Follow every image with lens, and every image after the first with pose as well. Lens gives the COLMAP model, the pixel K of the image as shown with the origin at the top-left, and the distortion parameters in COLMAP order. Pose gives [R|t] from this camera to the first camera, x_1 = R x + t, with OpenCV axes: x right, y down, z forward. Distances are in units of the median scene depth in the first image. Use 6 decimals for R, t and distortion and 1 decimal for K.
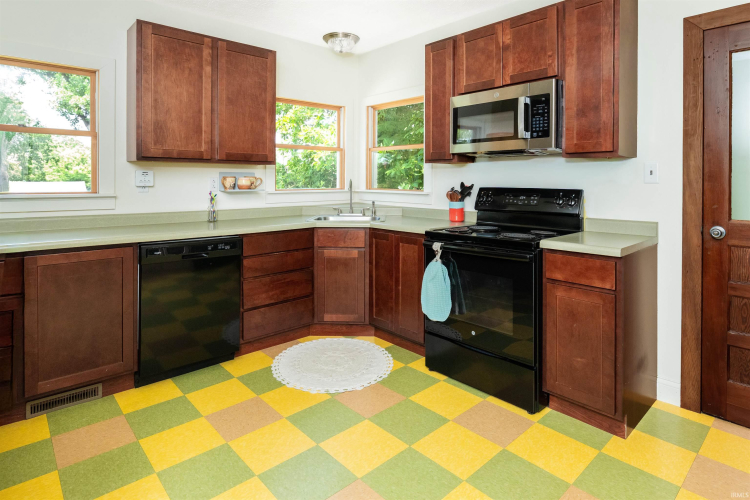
lens RADIAL K [[401.4, 0, 375.0], [0, 401.4, 250.0], [0, 0, 1]] dist [-0.000076, 0.000165]
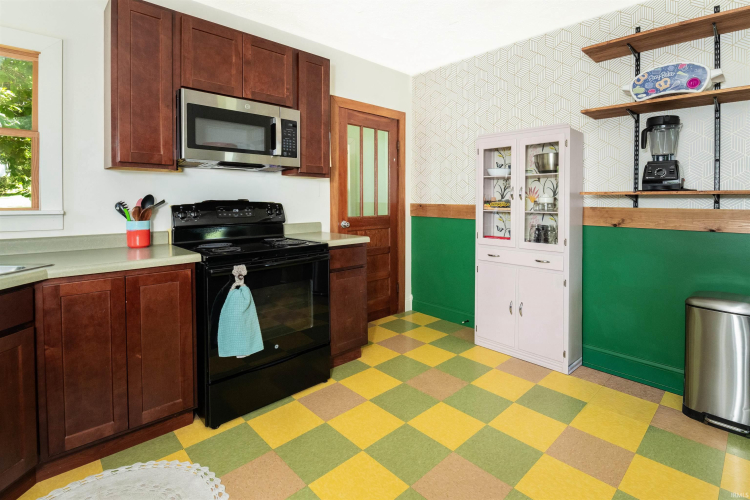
lens RADIAL K [[371.0, 0, 377.0], [0, 371.0, 255.3], [0, 0, 1]] dist [0.000027, 0.000034]
pose [[-0.014459, -0.153744, 0.988005, -0.662131], [0.167371, 0.973795, 0.153982, -0.118434], [-0.985788, 0.167589, 0.011652, 0.739786]]
